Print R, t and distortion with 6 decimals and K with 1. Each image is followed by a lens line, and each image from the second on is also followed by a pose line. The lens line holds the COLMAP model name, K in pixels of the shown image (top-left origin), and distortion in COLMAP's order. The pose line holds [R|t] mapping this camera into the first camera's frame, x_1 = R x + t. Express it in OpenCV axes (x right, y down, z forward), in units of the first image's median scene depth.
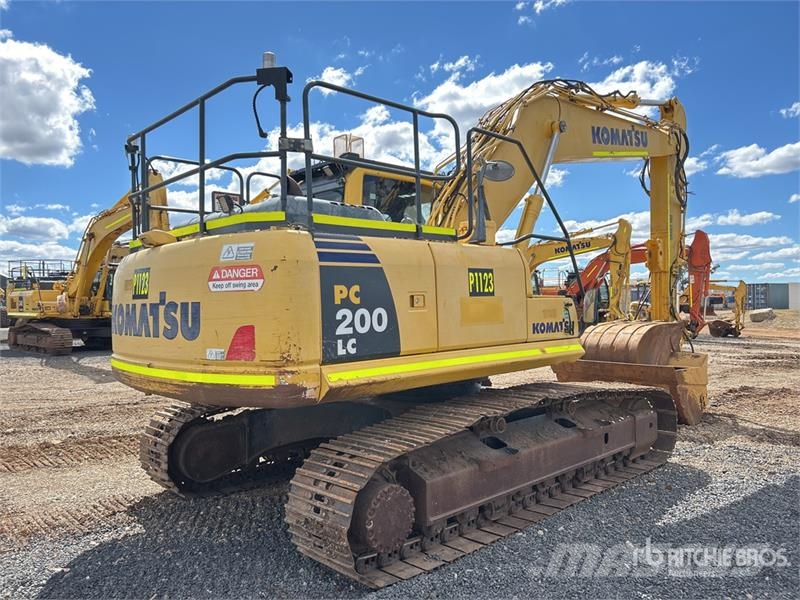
lens RADIAL K [[615.8, 0, 400.0], [0, 615.8, 300.0], [0, 0, 1]] dist [0.059915, -0.082311]
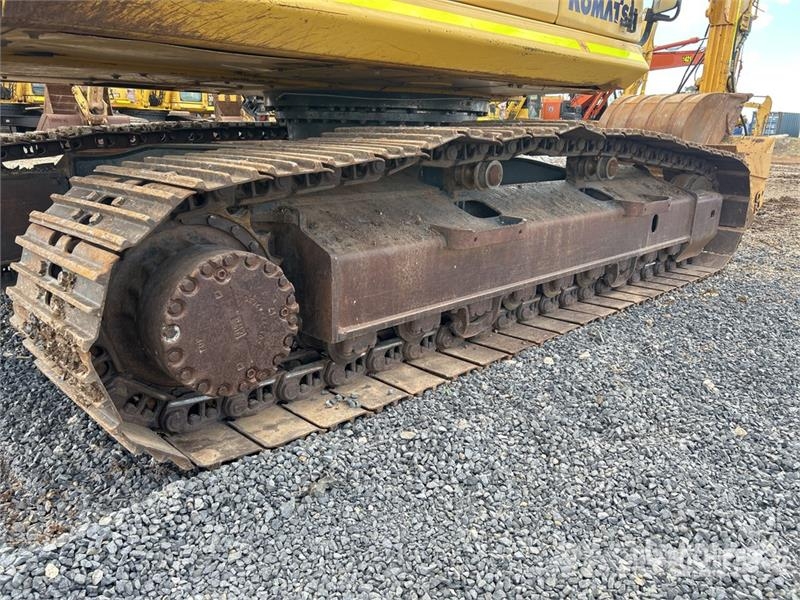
lens RADIAL K [[615.8, 0, 400.0], [0, 615.8, 300.0], [0, 0, 1]] dist [0.059915, -0.082311]
pose [[0.998978, 0.035733, 0.027667, 0.071536], [-0.041927, 0.961294, 0.272315, 0.167428], [-0.016865, -0.273197, 0.961810, 0.459133]]
